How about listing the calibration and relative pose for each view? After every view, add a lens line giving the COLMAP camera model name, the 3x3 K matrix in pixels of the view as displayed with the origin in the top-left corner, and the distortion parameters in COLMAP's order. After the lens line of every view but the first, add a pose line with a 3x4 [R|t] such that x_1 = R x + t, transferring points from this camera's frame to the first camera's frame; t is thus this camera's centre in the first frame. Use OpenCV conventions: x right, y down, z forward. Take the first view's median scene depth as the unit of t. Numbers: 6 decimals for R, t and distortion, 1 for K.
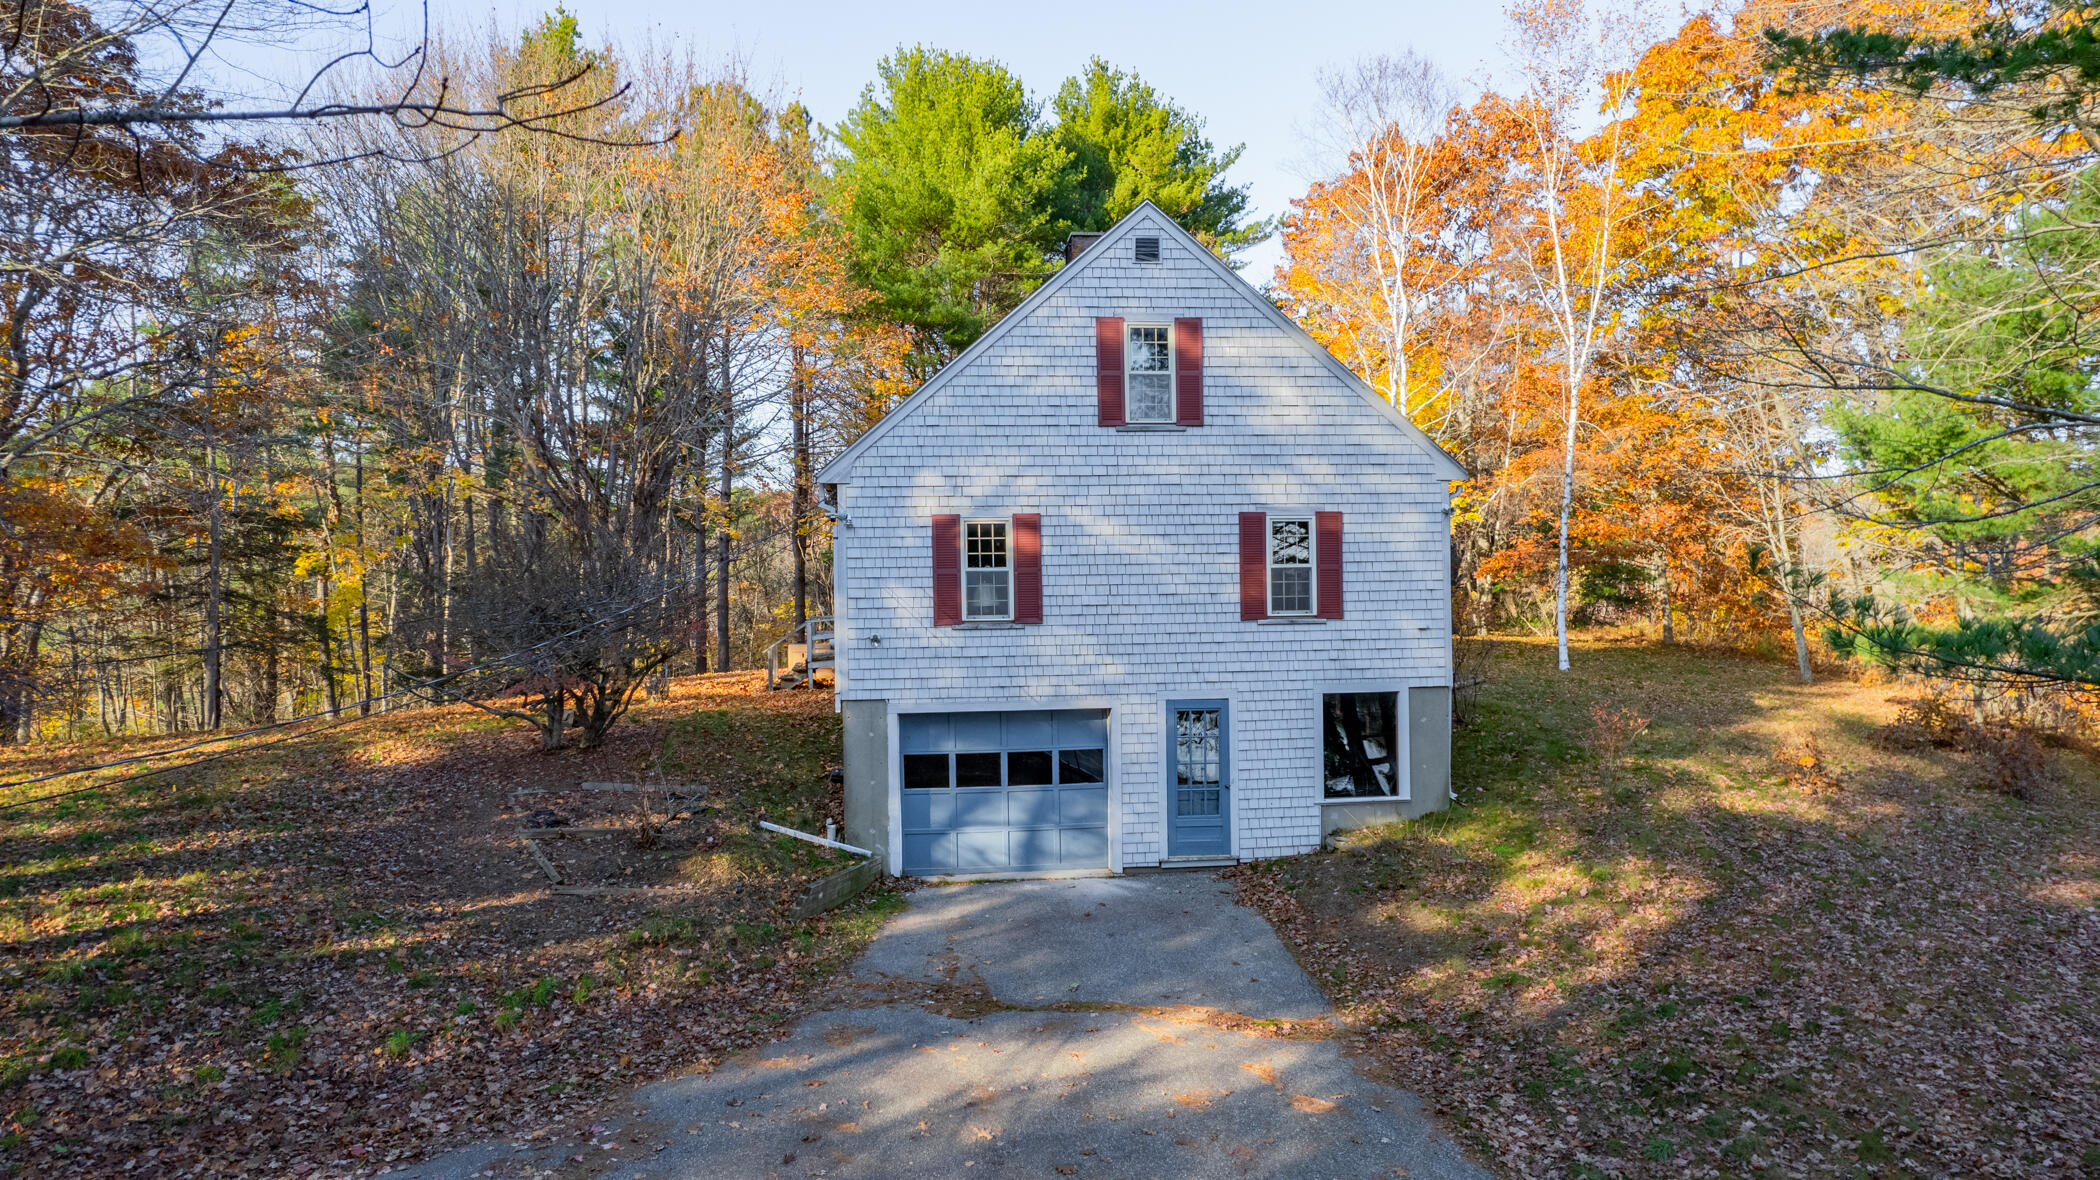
lens RADIAL K [[1336.3, 0, 1048.8], [0, 1336.3, 588.3], [0, 0, 1]] dist [-0.038693, 0.012259]
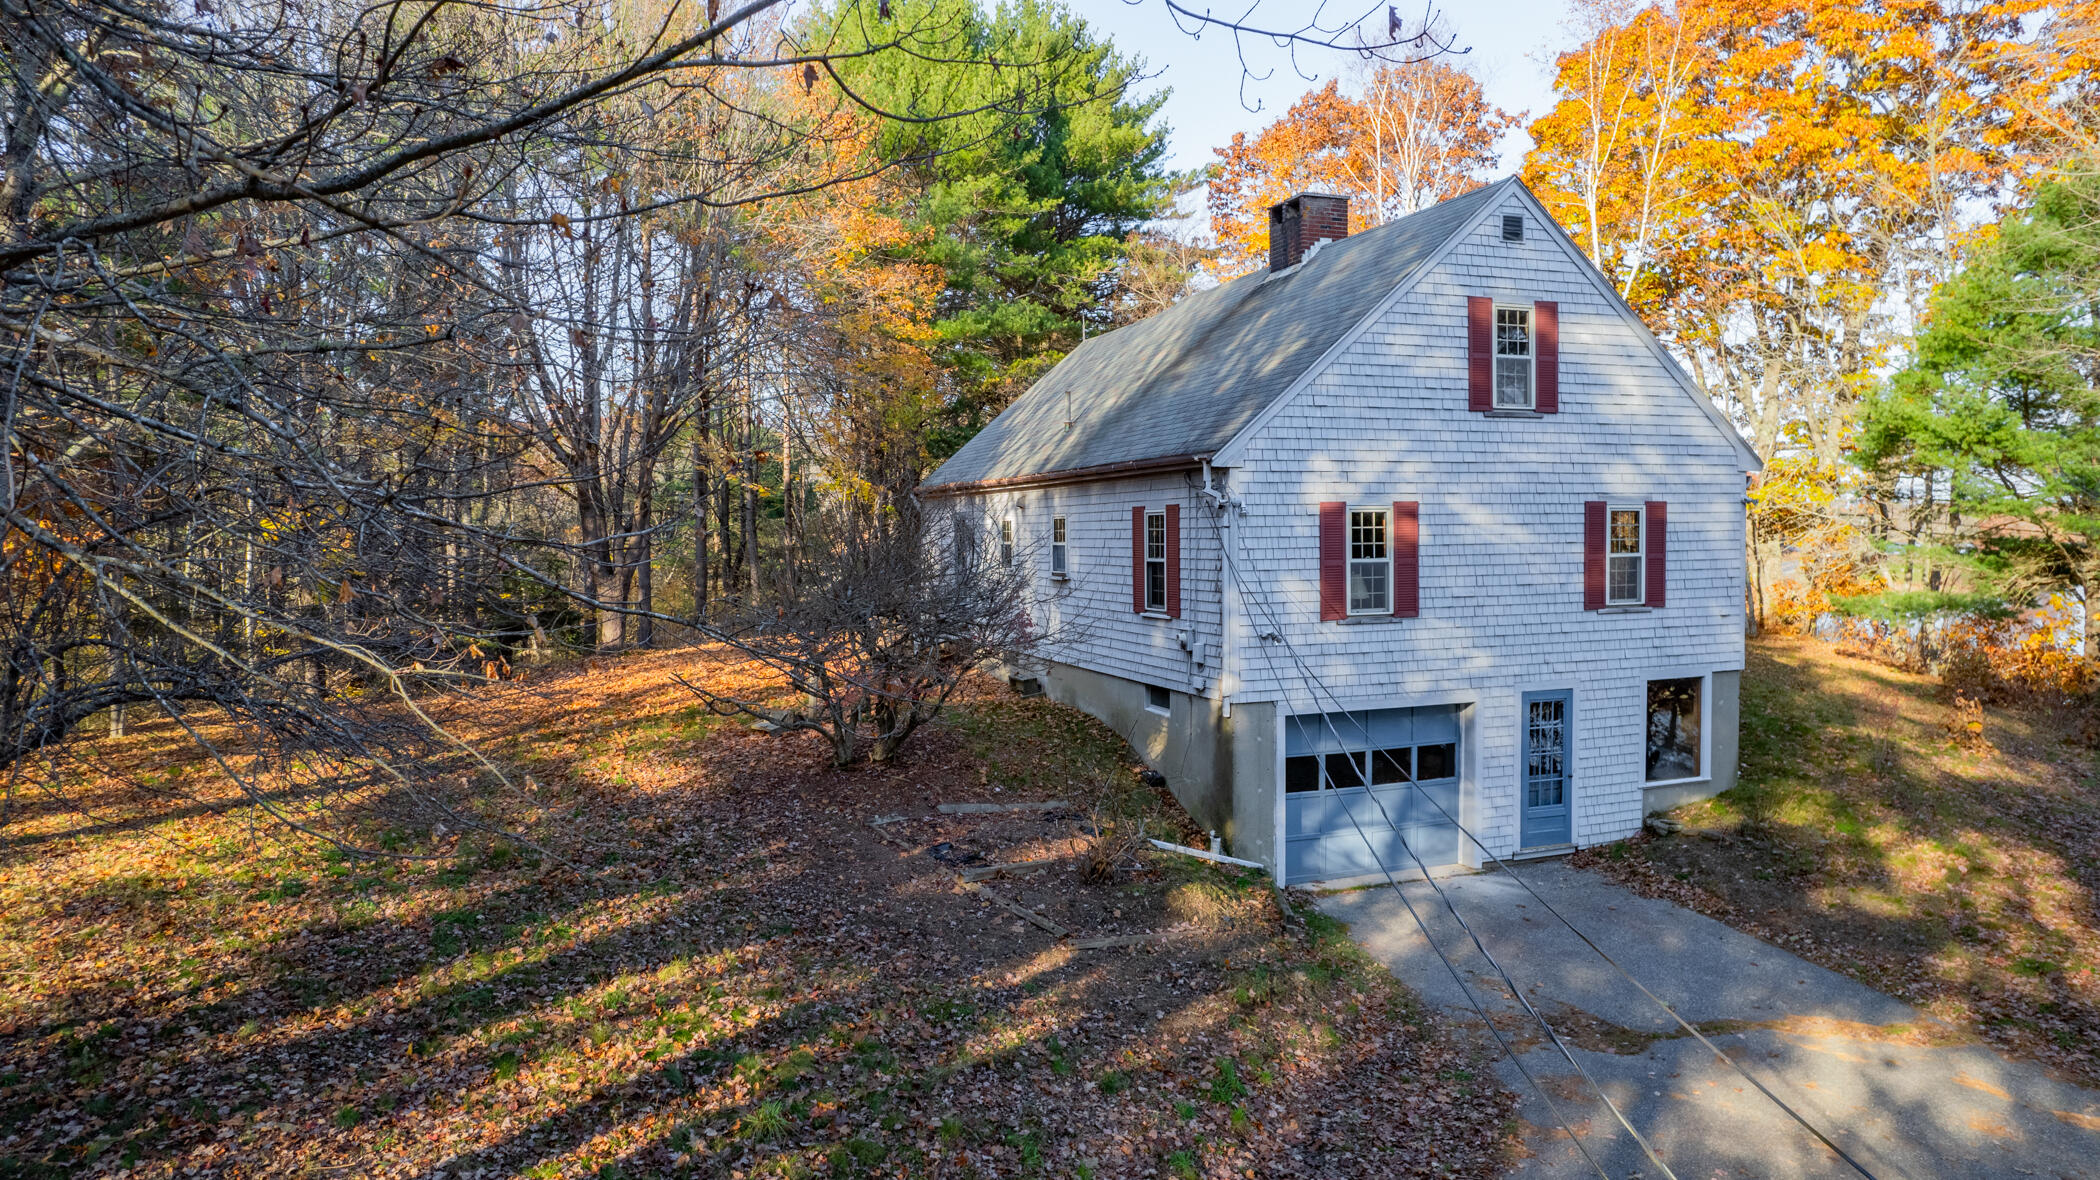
lens RADIAL K [[1336.3, 0, 1048.4], [0, 1336.3, 590.1], [0, 0, 1]] dist [-0.038693, 0.012259]
pose [[0.968827, -0.007385, 0.247628, -0.494352], [-0.006082, 0.998545, 0.053572, -0.041838], [-0.247663, -0.053408, 0.967373, 0.140813]]
